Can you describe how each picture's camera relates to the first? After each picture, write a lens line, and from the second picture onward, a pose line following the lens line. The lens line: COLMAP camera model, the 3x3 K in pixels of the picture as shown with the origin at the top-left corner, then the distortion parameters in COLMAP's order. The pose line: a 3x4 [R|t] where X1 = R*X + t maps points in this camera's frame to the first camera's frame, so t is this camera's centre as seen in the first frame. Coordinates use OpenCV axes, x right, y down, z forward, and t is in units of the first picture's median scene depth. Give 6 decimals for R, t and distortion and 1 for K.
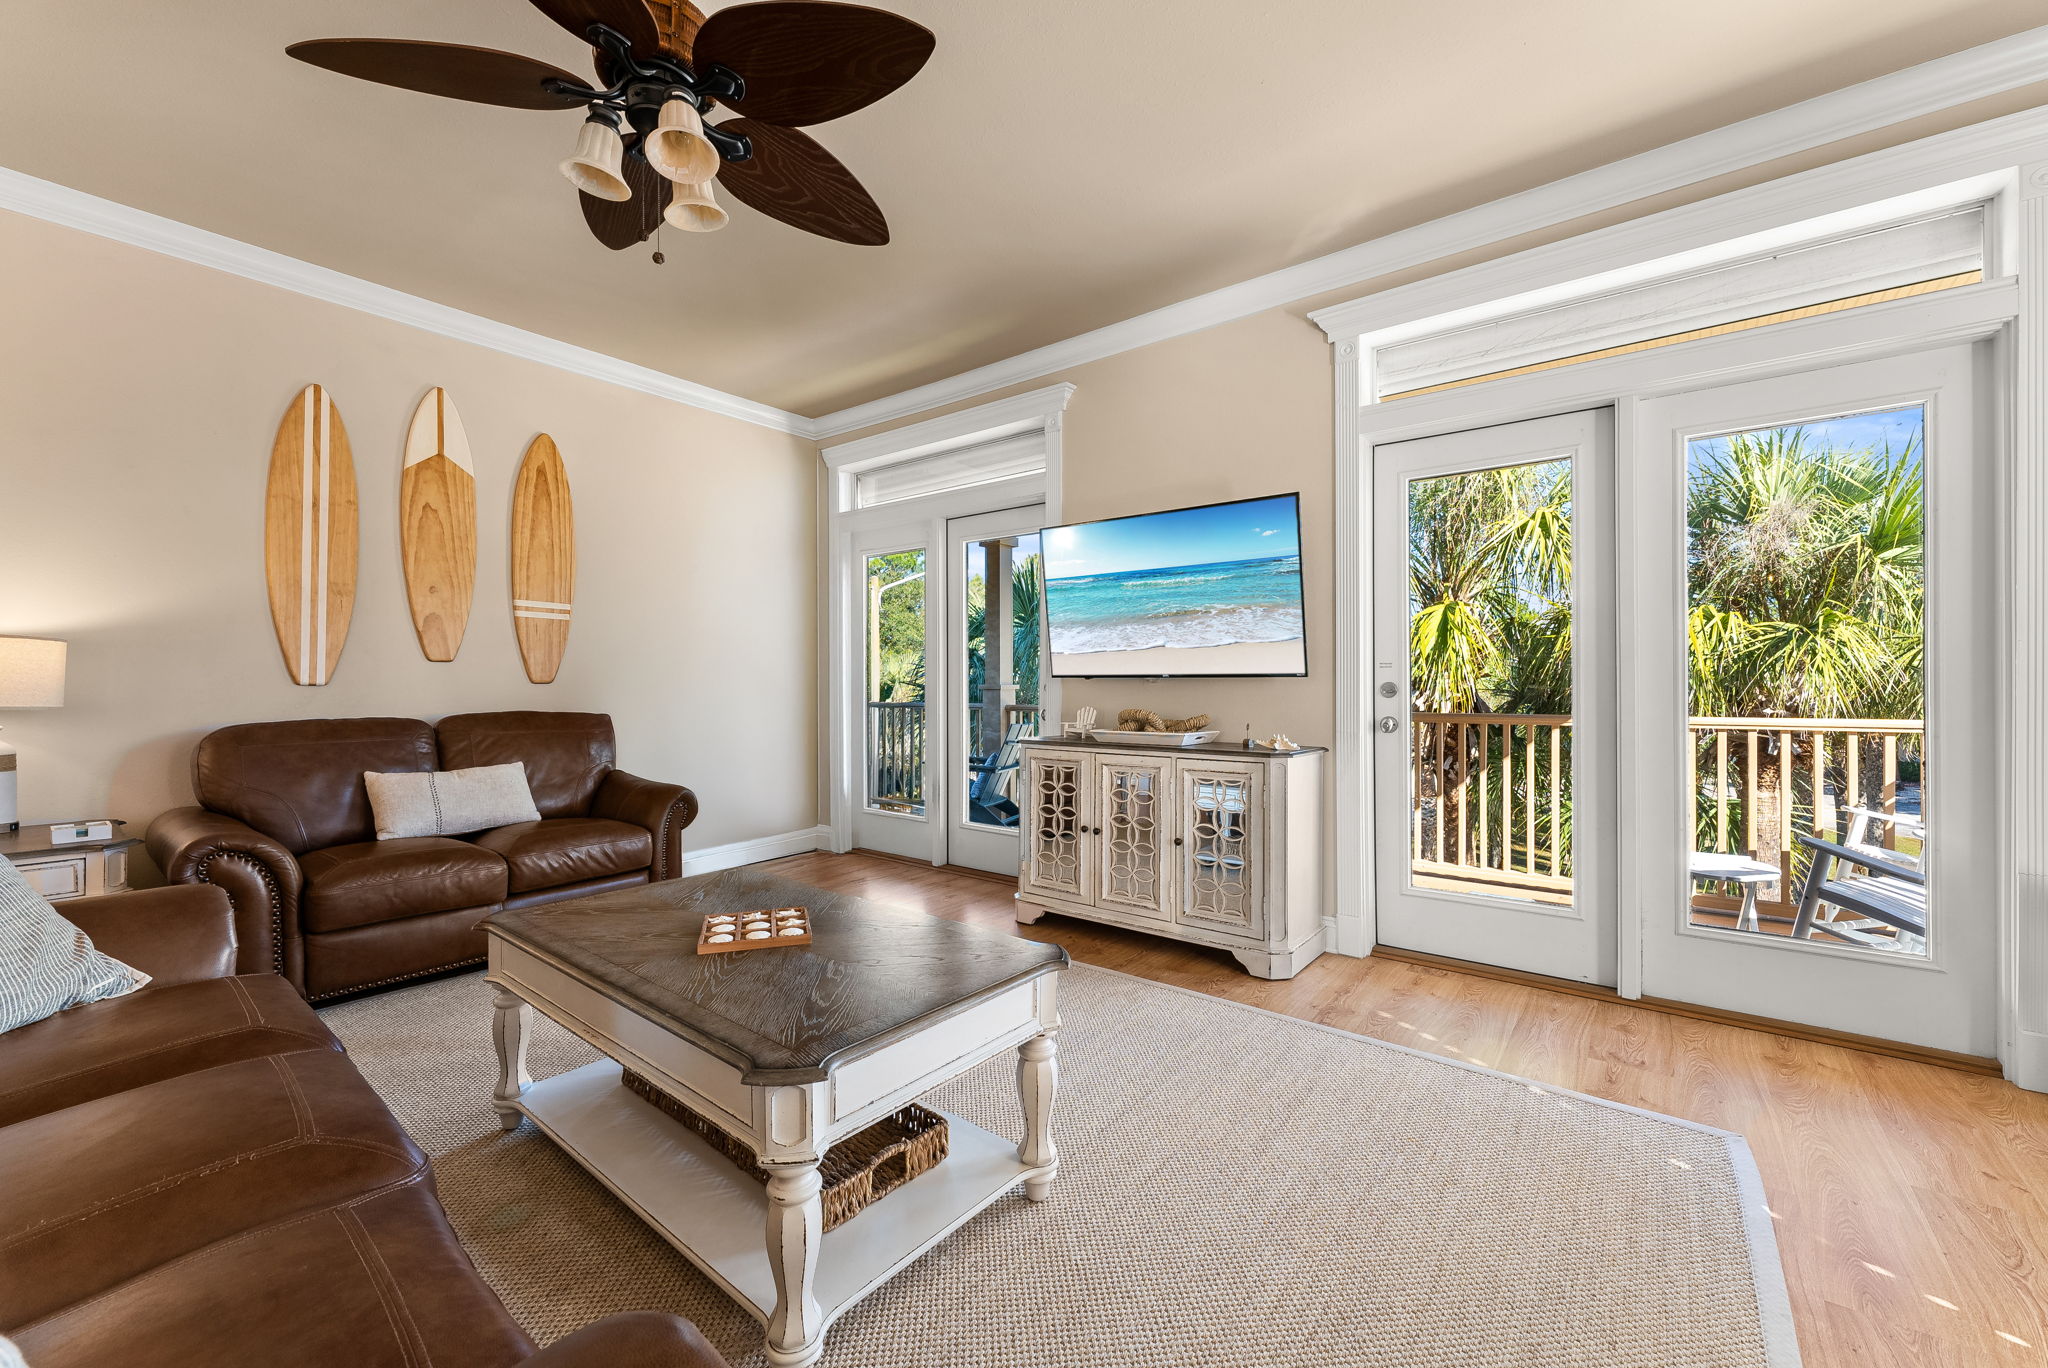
lens RADIAL K [[812.7, 0, 972.6], [0, 812.7, 677.2], [0, 0, 1]] dist [-0.001710, -0.000137]
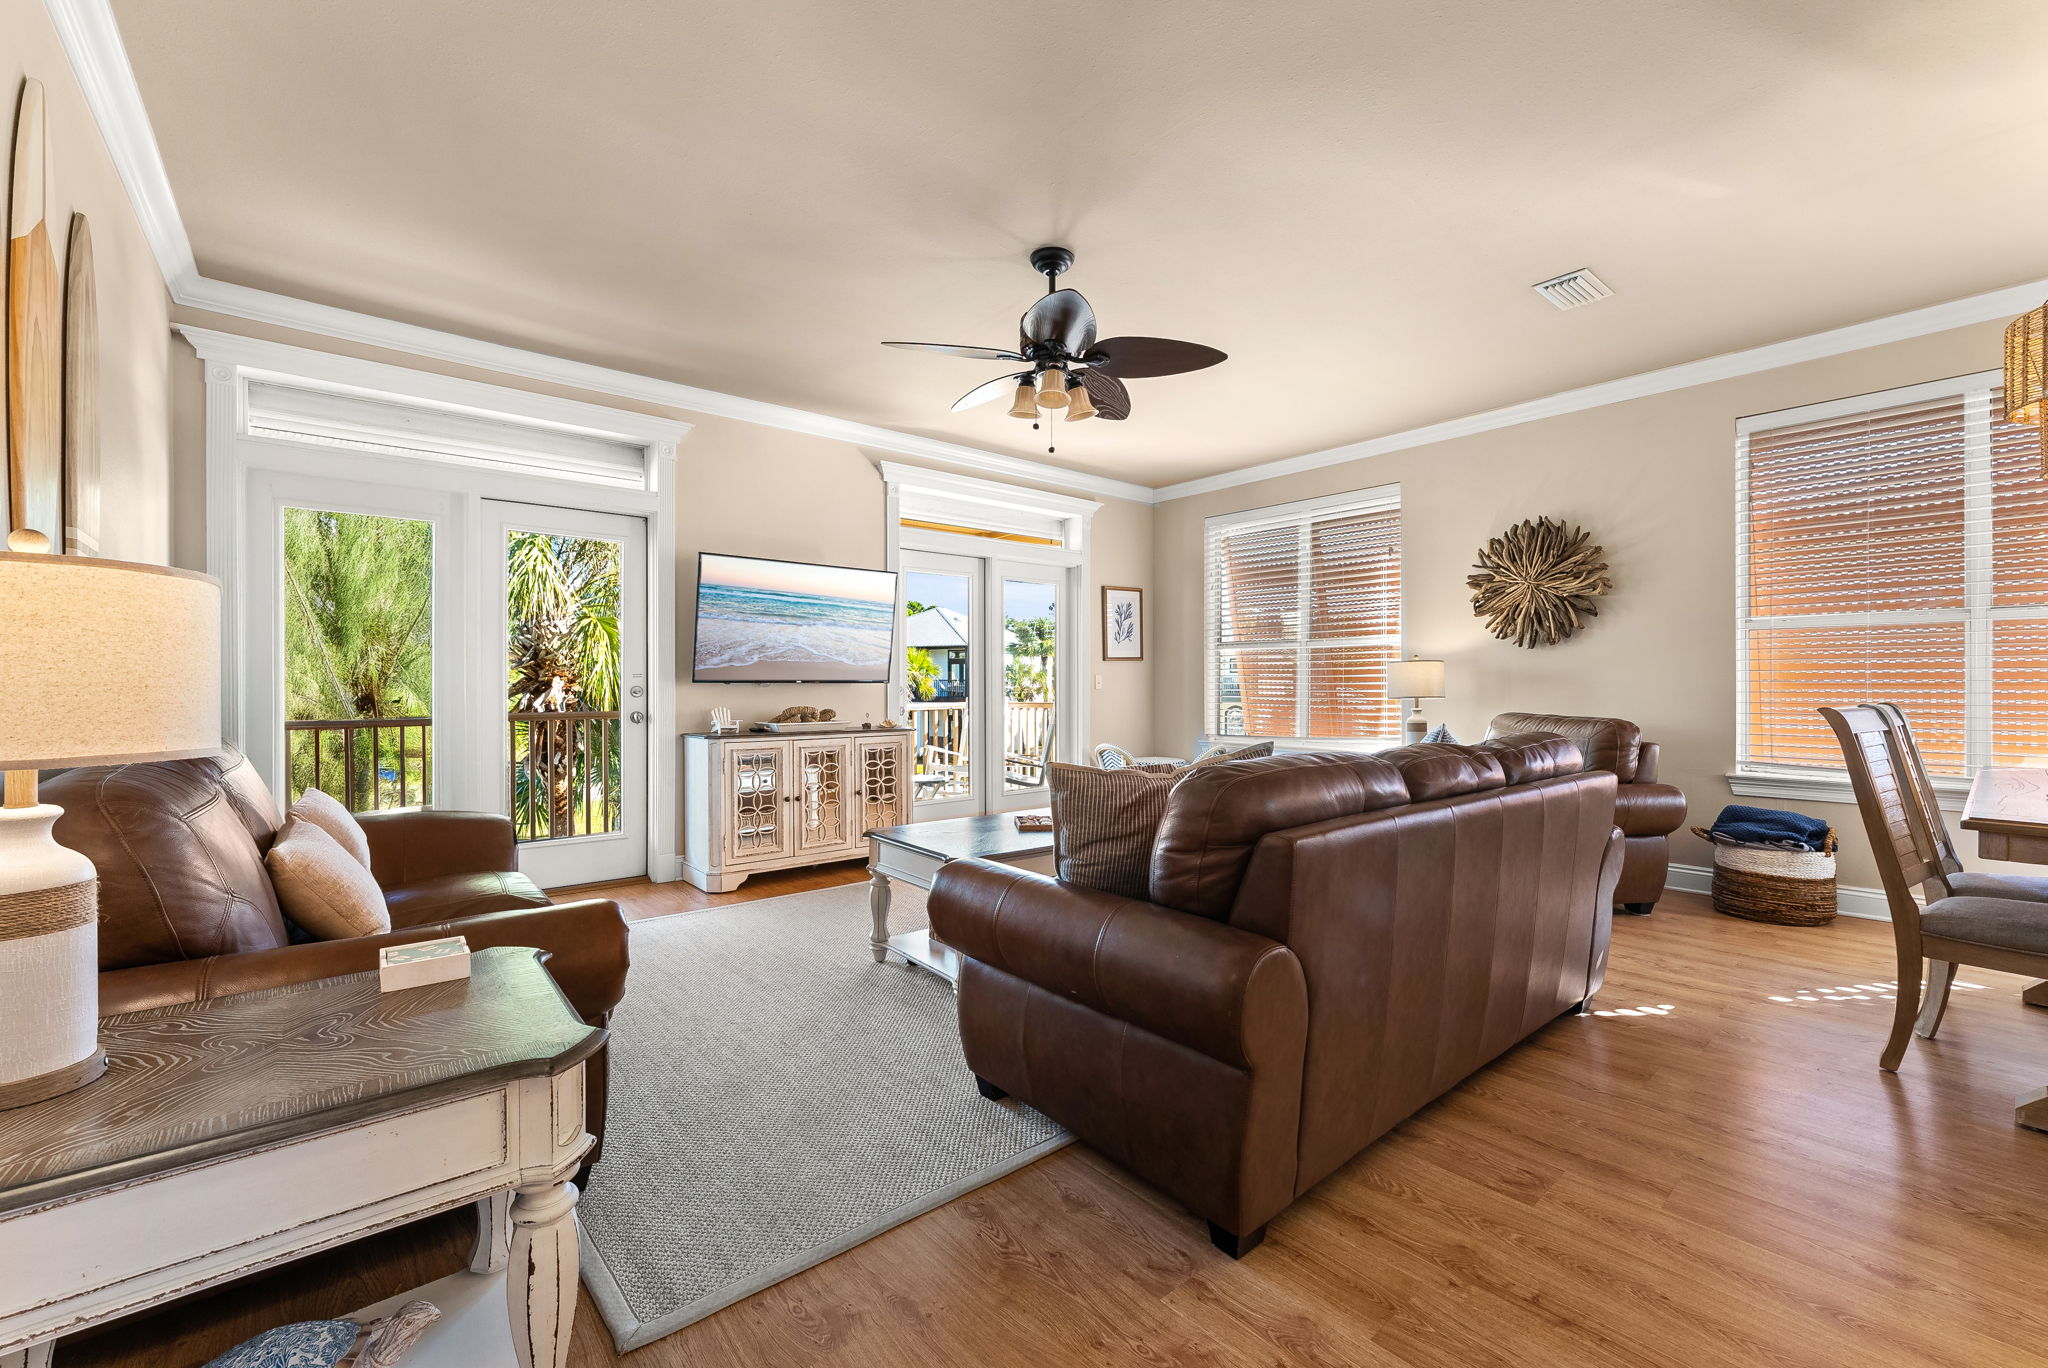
lens RADIAL K [[830.8, 0, 1024.0], [0, 830.8, 684.0], [0, 0, 1]] dist [-0.001036, -0.000124]
pose [[0.174126, 0.000278, 0.984723, -1.102889], [-0.004876, 0.999988, 0.000580, -0.000095], [-0.984711, -0.004903, 0.174125, 0.395909]]
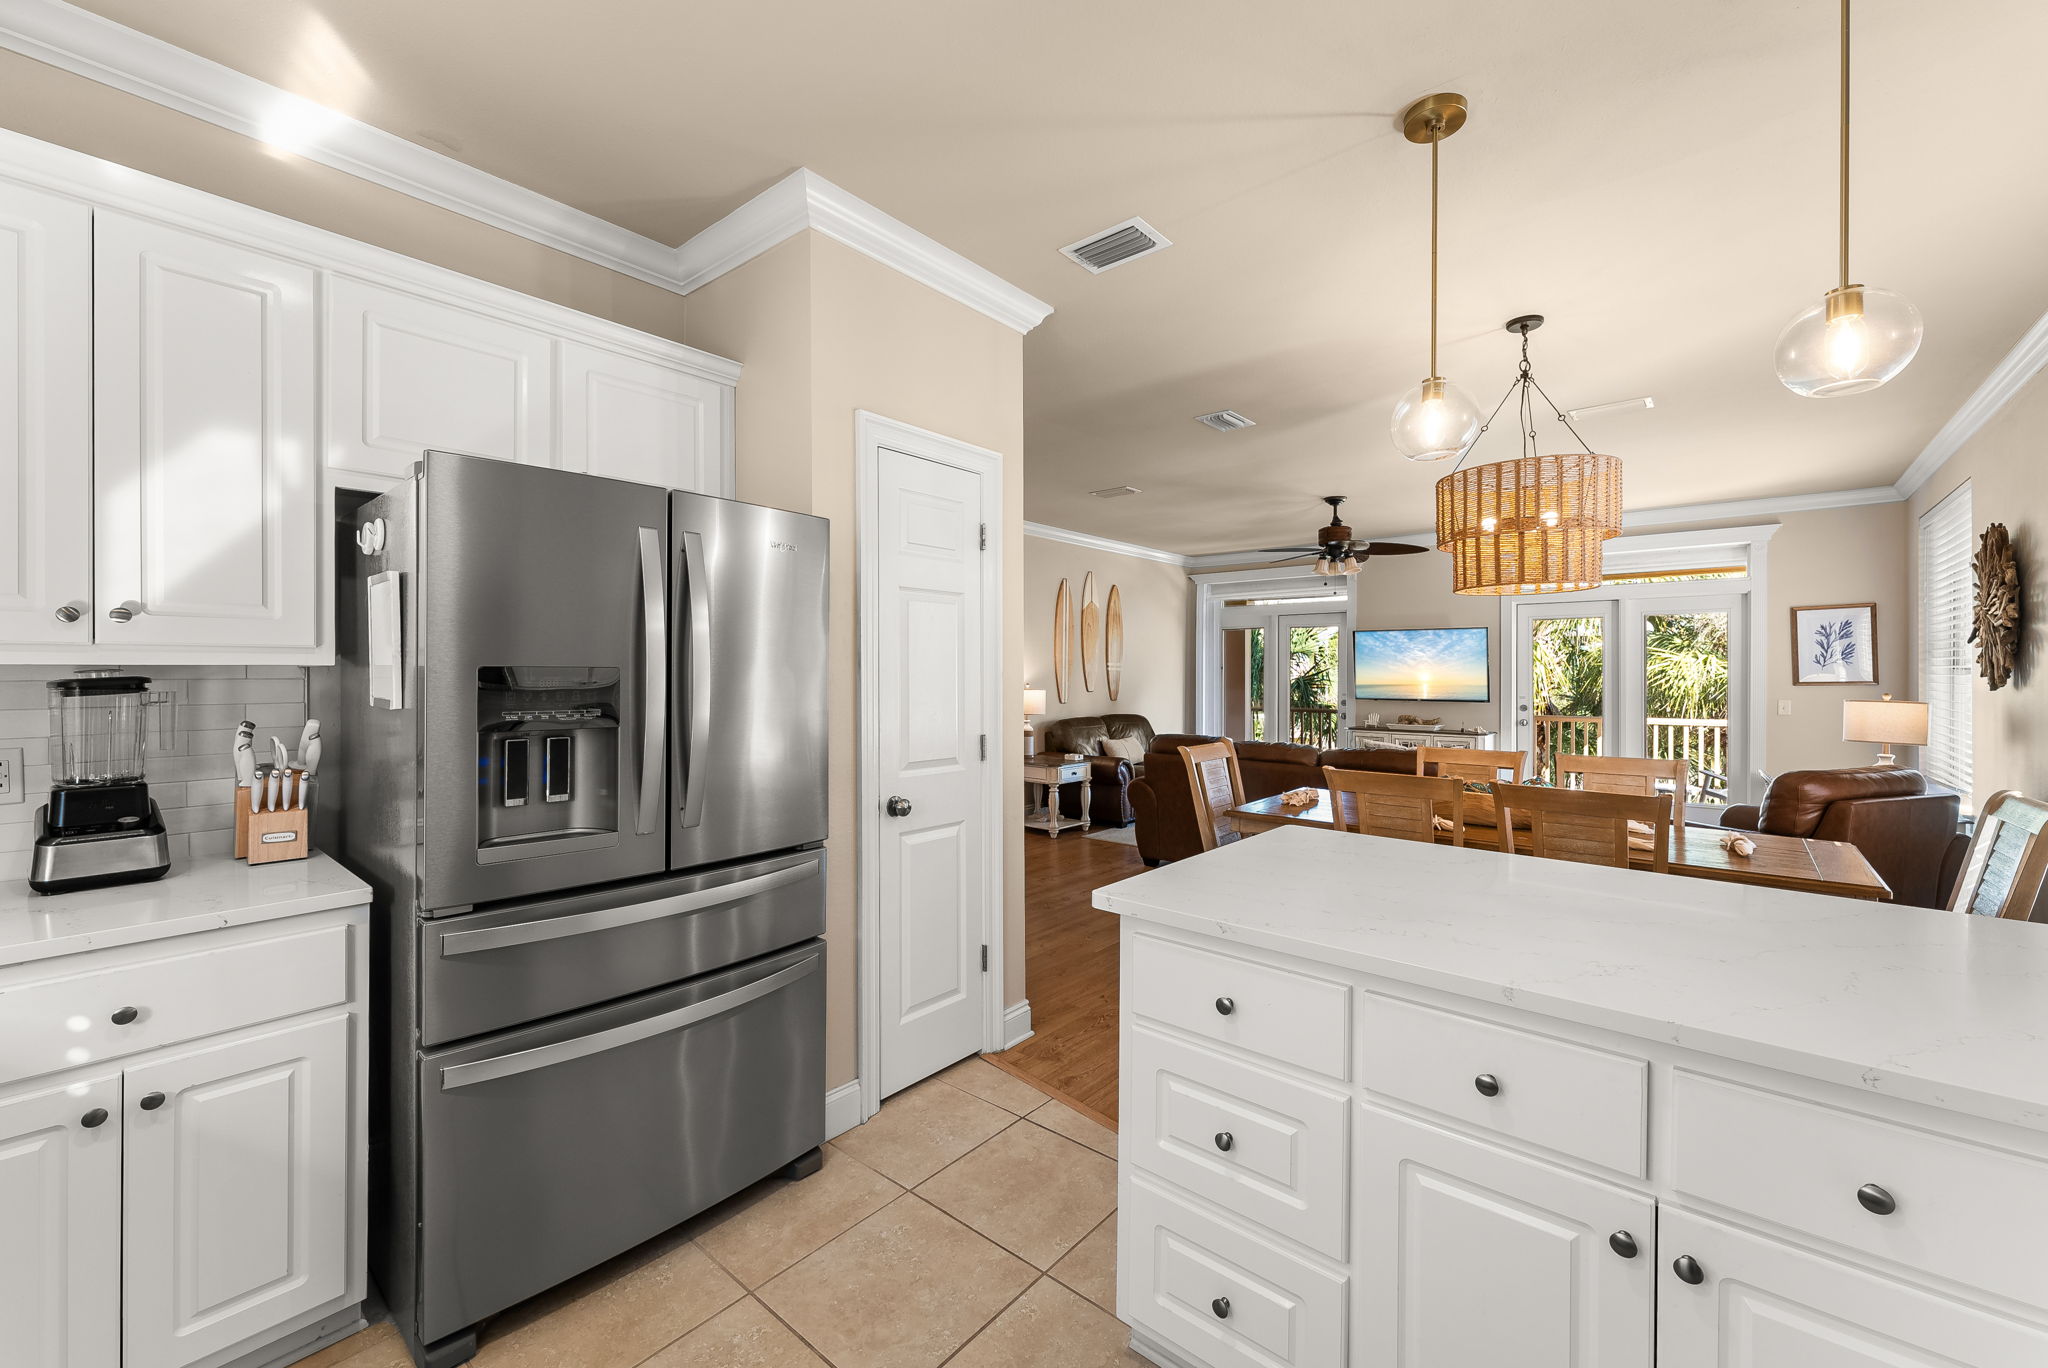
lens RADIAL K [[821.1, 0, 1011.2], [0, 821.1, 676.7], [0, 0, 1]] dist [0.013535, -0.000312]
pose [[0.999943, 0.002680, -0.010370, -0.901841], [-0.002621, 0.999980, 0.005717, -0.079503], [0.010385, -0.005689, 0.999930, -1.346767]]
